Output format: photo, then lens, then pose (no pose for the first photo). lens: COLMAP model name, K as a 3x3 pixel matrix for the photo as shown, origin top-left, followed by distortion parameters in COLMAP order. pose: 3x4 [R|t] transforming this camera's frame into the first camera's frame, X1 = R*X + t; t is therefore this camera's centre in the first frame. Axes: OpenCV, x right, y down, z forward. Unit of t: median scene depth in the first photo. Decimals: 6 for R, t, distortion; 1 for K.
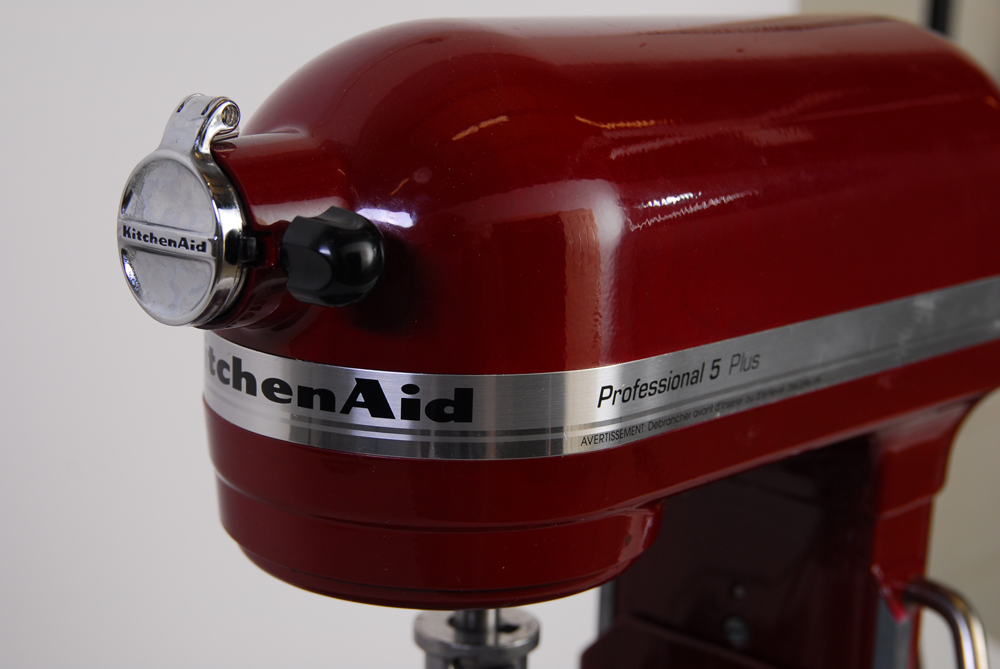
lens RADIAL K [[1794.3, 0, 500.0], [0, 1794.3, 334.5], [0, 0, 1]] dist [-0.001263, -0.061437]
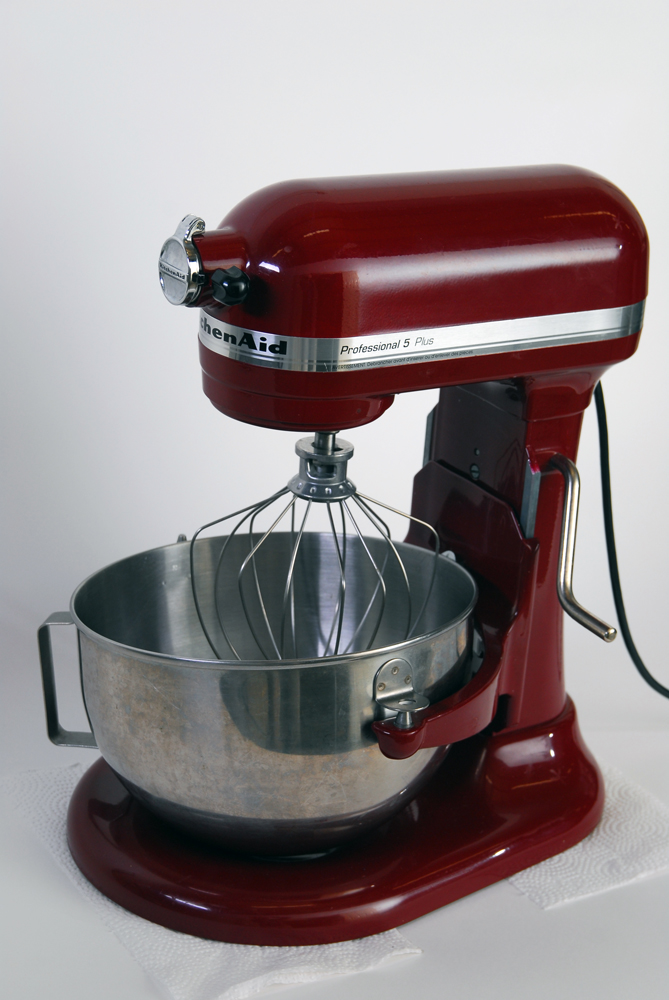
lens RADIAL K [[1794.3, 0, 334.5], [0, 1794.3, 500.0], [0, 0, 1]] dist [-0.001263, -0.061437]
pose [[0.967175, 0.126908, -0.220151, 0.625544], [-0.093350, 0.983228, 0.156682, -0.150432], [0.236343, -0.130987, 0.962800, -1.421921]]
